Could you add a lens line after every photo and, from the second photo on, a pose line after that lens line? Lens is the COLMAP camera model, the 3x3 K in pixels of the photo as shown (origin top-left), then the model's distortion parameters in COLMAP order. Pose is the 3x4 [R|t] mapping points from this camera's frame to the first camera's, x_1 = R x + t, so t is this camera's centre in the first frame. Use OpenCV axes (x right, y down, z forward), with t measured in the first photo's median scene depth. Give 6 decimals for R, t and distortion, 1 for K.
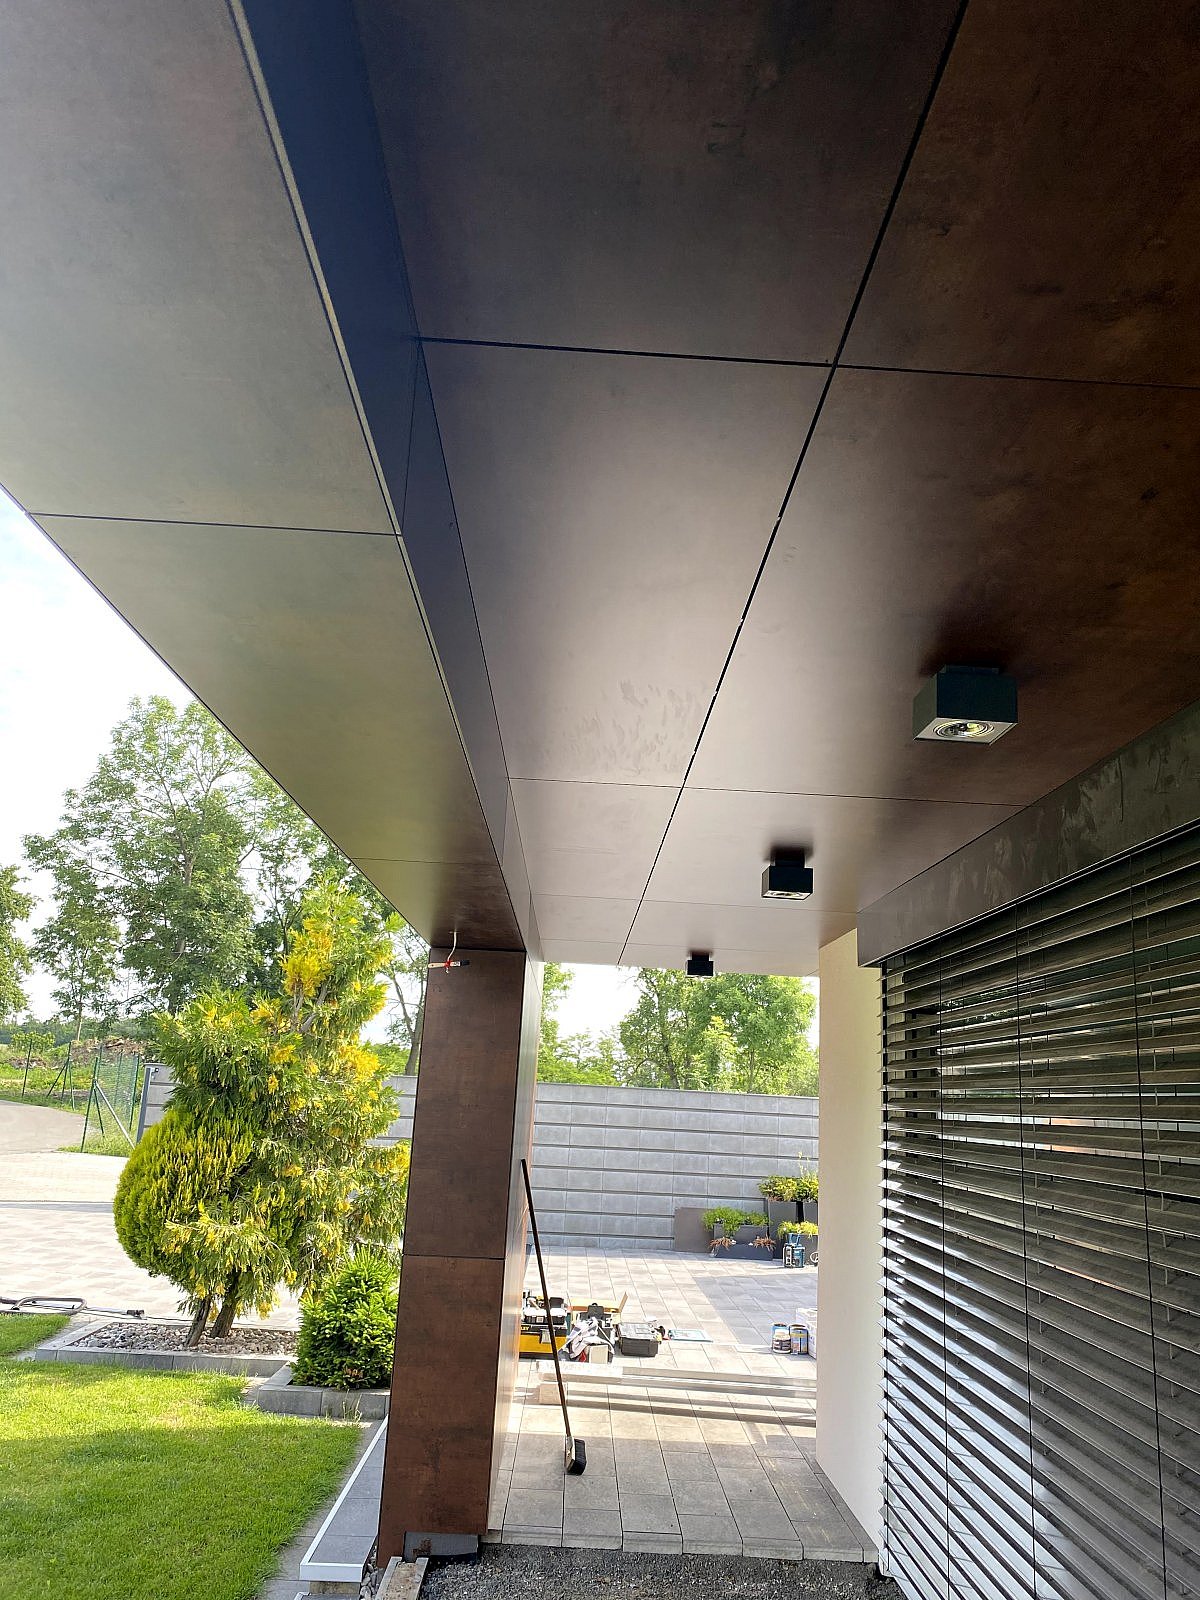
lens RADIAL K [[1208.8, 0, 597.8], [0, 1208.8, 793.1], [0, 0, 1]] dist [0.046564, -0.048680]
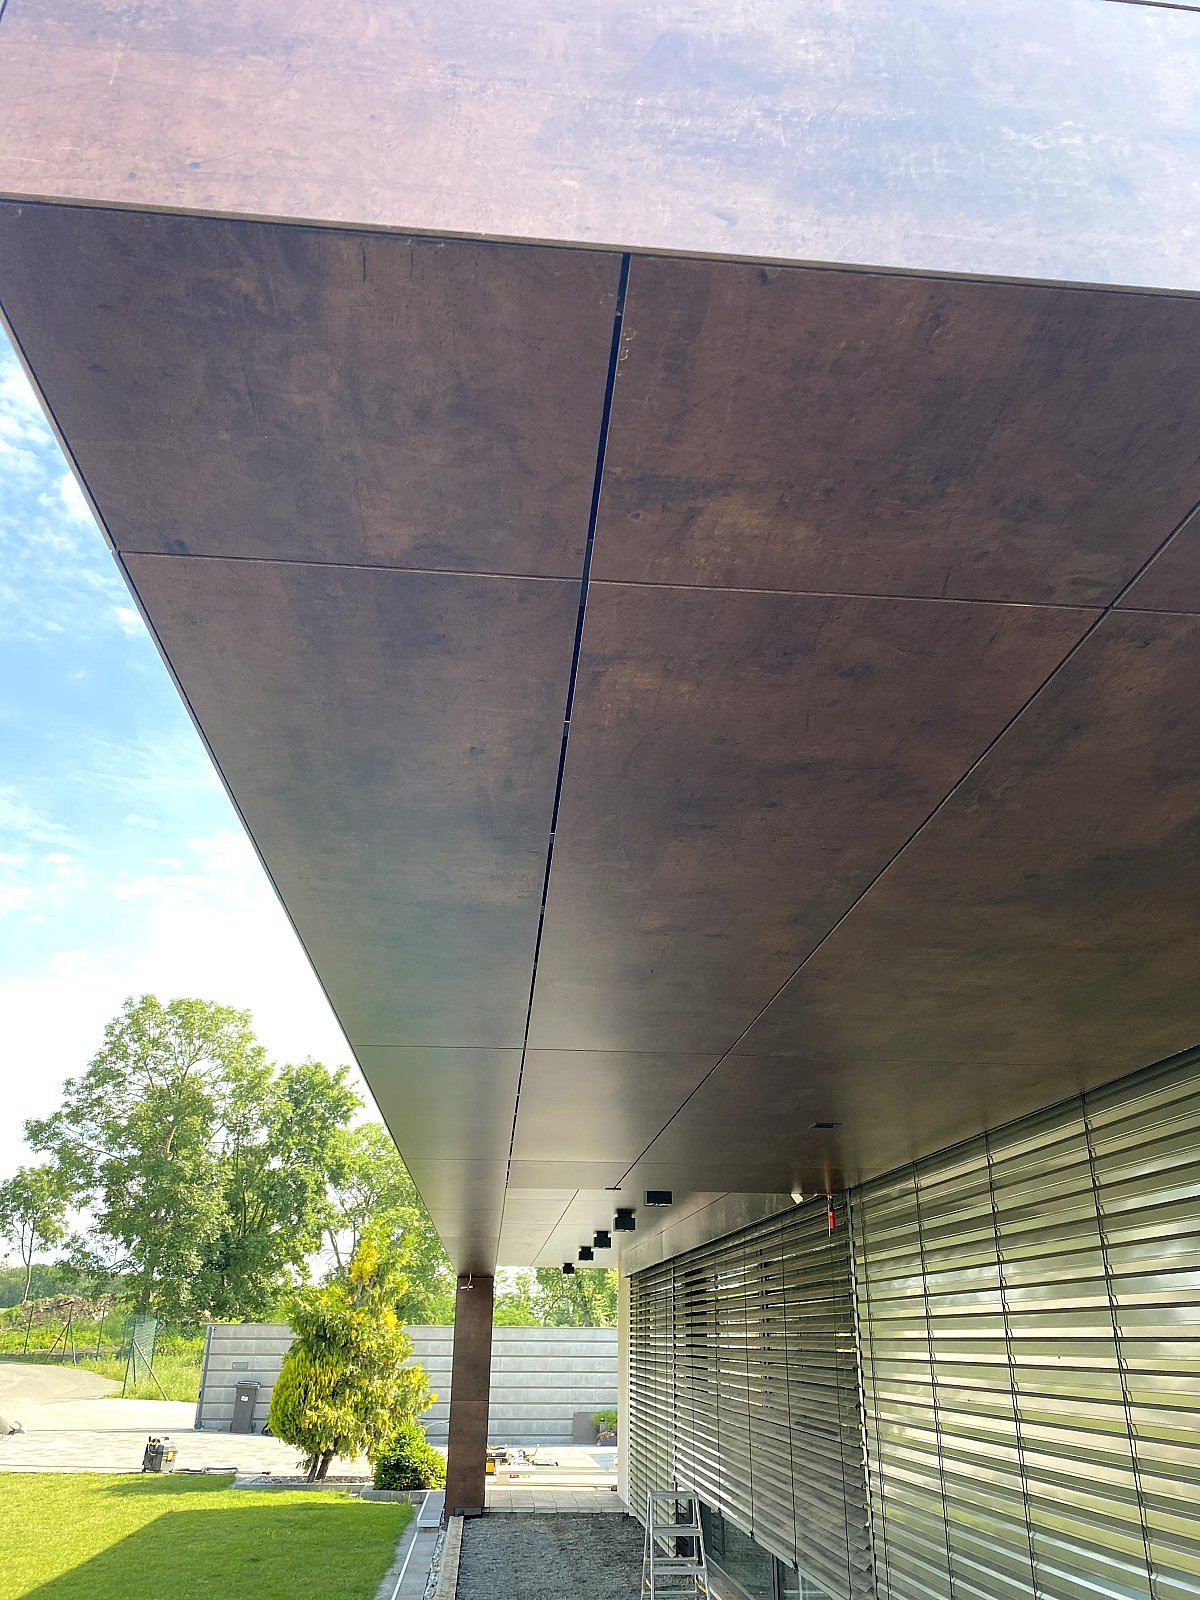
lens RADIAL K [[1208.8, 0, 590.6], [0, 1208.8, 790.3], [0, 0, 1]] dist [0.046564, -0.048680]
pose [[0.997602, -0.012767, 0.068031, -0.009819], [0.024376, 0.984678, -0.172668, -0.246289], [-0.064784, 0.173913, 0.982628, -0.986646]]
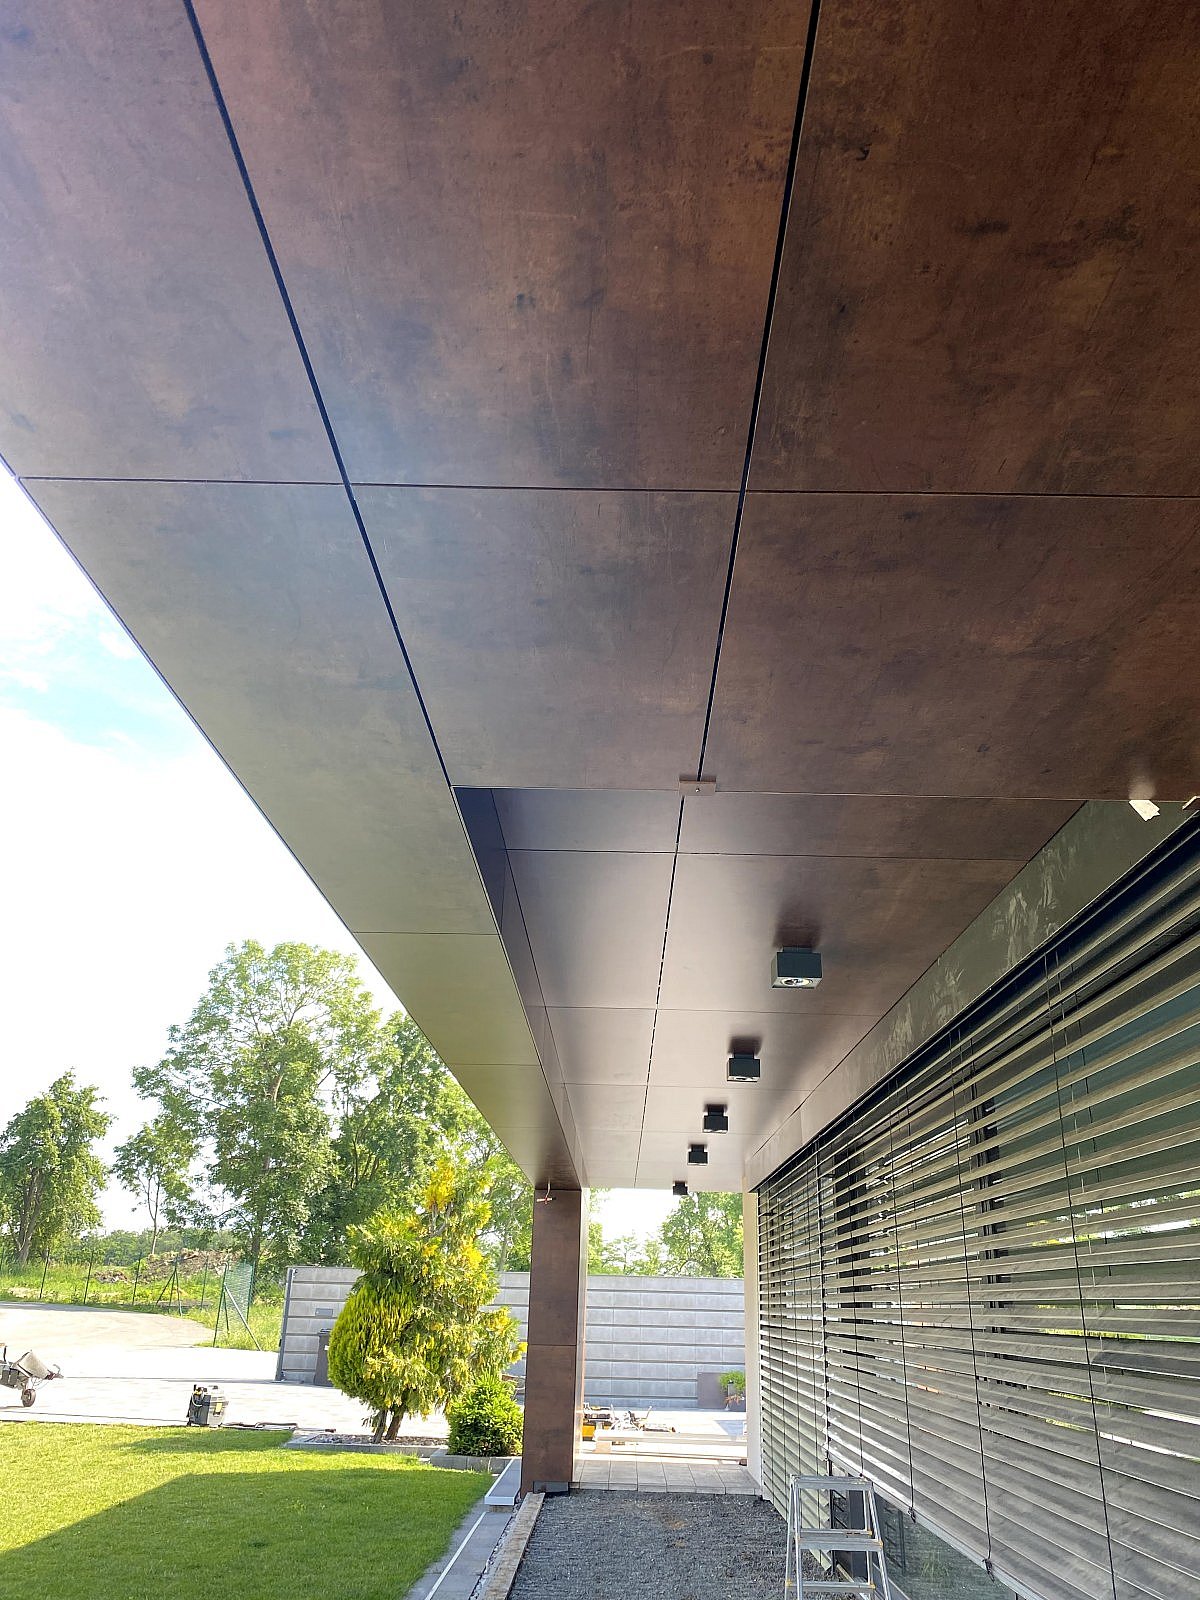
lens RADIAL K [[1208.8, 0, 598.5], [0, 1208.8, 799.7], [0, 0, 1]] dist [0.046564, -0.048680]
pose [[0.999033, -0.035368, -0.026128, 0.025026], [0.031103, 0.988394, -0.148696, -0.118579], [0.031084, 0.147739, 0.988538, -0.620343]]
